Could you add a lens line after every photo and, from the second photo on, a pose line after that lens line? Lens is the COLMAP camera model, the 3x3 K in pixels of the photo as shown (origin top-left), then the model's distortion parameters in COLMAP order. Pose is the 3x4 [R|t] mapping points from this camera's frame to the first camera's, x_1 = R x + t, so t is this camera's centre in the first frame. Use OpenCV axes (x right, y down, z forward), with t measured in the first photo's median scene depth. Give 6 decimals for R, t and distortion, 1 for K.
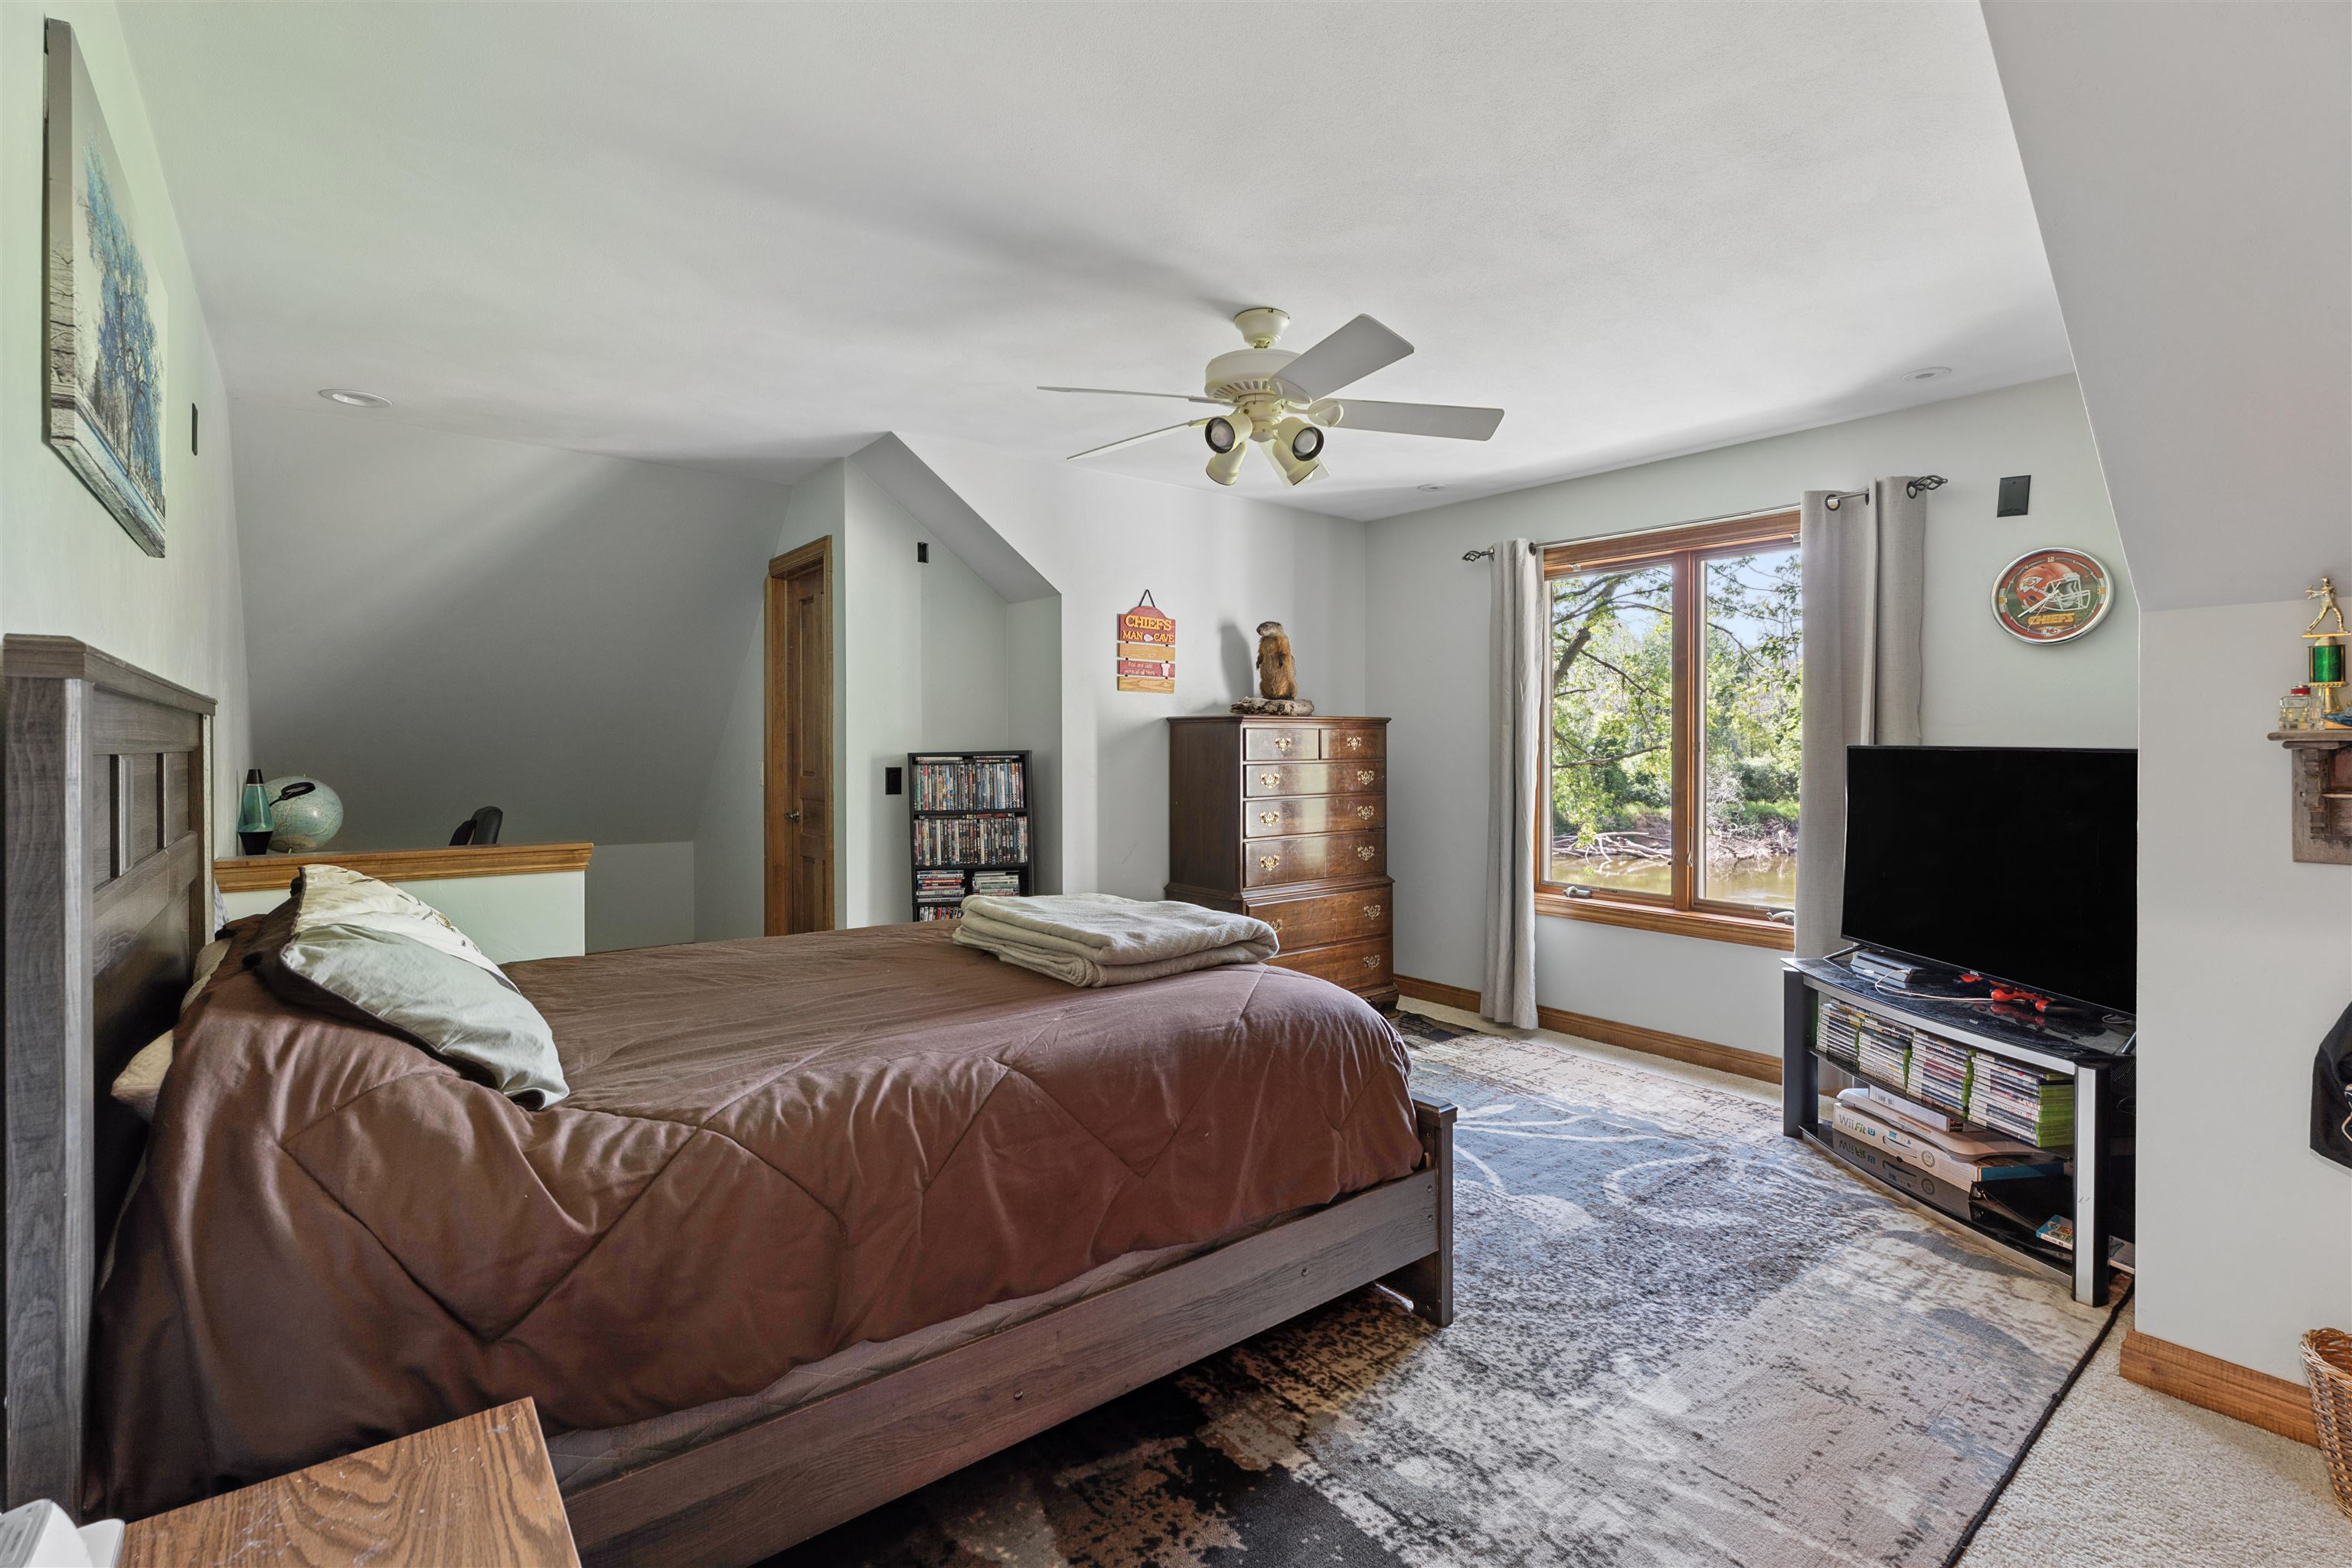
lens RADIAL K [[1055.1, 0, 1180.1], [0, 1055.1, 754.5], [0, 0, 1]] dist [-0.002406, 0.000062]
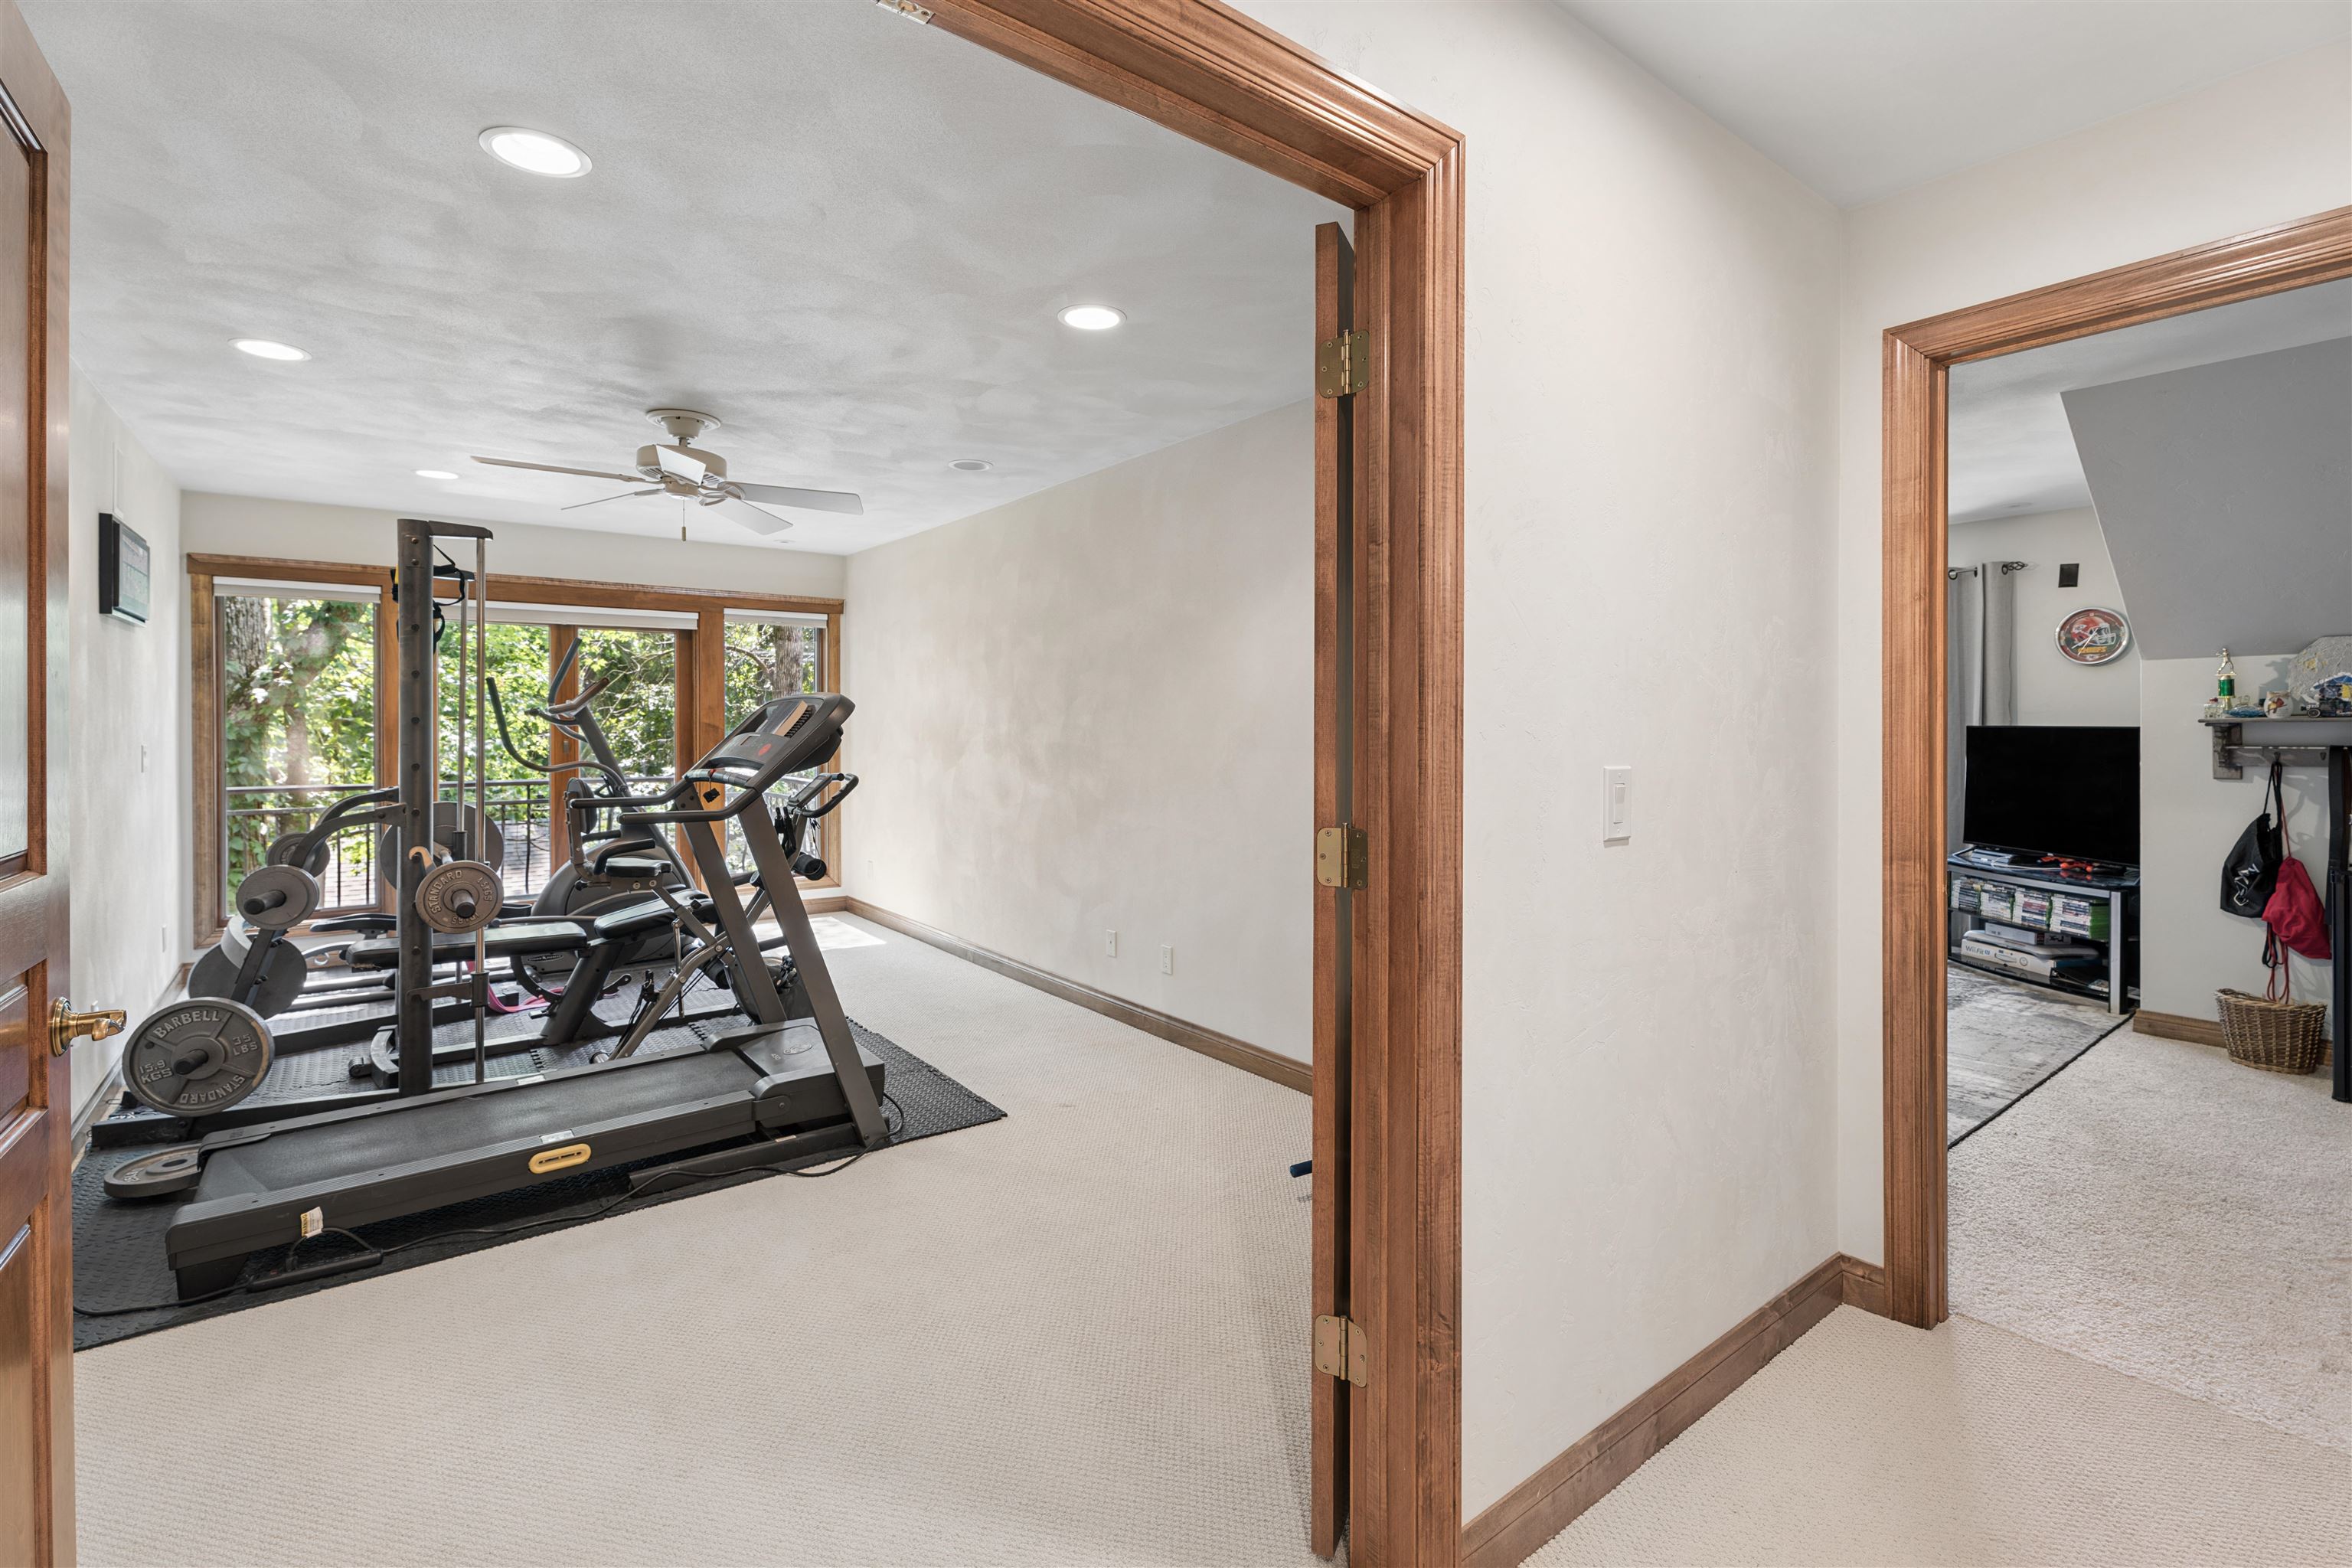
lens RADIAL K [[1055.1, 0, 1180.1], [0, 1055.1, 754.5], [0, 0, 1]] dist [-0.002406, 0.000062]
pose [[0.999794, -0.016958, -0.011161, -0.730178], [0.017109, 0.999761, 0.013631, -0.009218], [0.010927, -0.013819, 0.999845, -0.833950]]
